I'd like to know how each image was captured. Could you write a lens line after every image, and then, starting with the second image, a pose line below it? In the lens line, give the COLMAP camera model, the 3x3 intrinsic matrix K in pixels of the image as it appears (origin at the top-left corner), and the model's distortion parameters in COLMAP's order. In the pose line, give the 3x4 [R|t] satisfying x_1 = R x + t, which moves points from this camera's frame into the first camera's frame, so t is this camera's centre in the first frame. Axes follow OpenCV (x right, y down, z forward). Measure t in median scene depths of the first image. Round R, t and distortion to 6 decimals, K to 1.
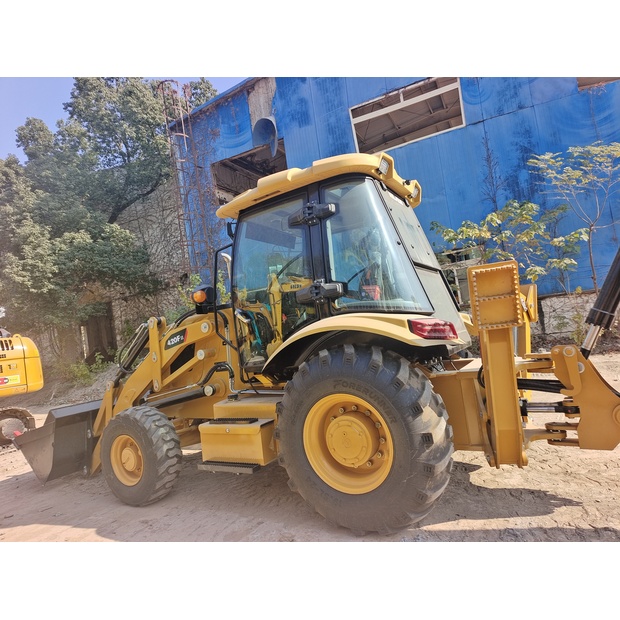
lens RADIAL K [[414.8, 0, 308.1], [0, 414.8, 304.6], [0, 0, 1]] dist [0.063293, -0.051472]
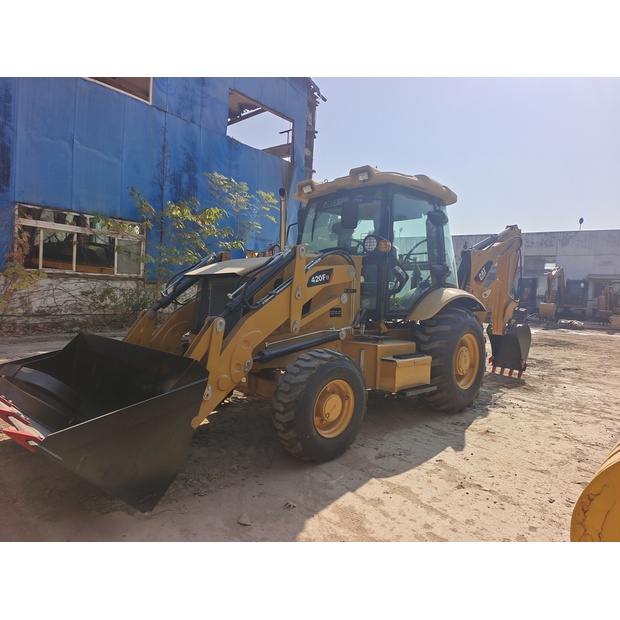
lens RADIAL K [[414.8, 0, 308.1], [0, 414.8, 304.6], [0, 0, 1]] dist [0.063293, -0.051472]
pose [[0.259701, 0.116600, 0.958624, -1.186399], [-0.142193, 0.986481, -0.081467, 0.219306], [-0.955163, -0.115153, 0.272770, 0.778303]]
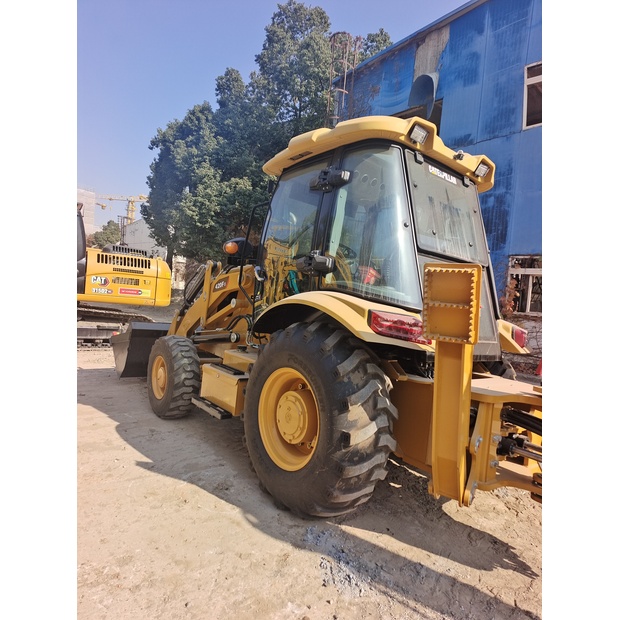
lens RADIAL K [[413.9, 0, 313.8], [0, 413.9, 308.8], [0, 0, 1]] dist [0.043440, -0.001102]
pose [[0.918014, 0.222753, -0.328074, 0.270868], [-0.192438, 0.973623, 0.122583, -0.033596], [0.346726, -0.049399, 0.936665, 0.076054]]
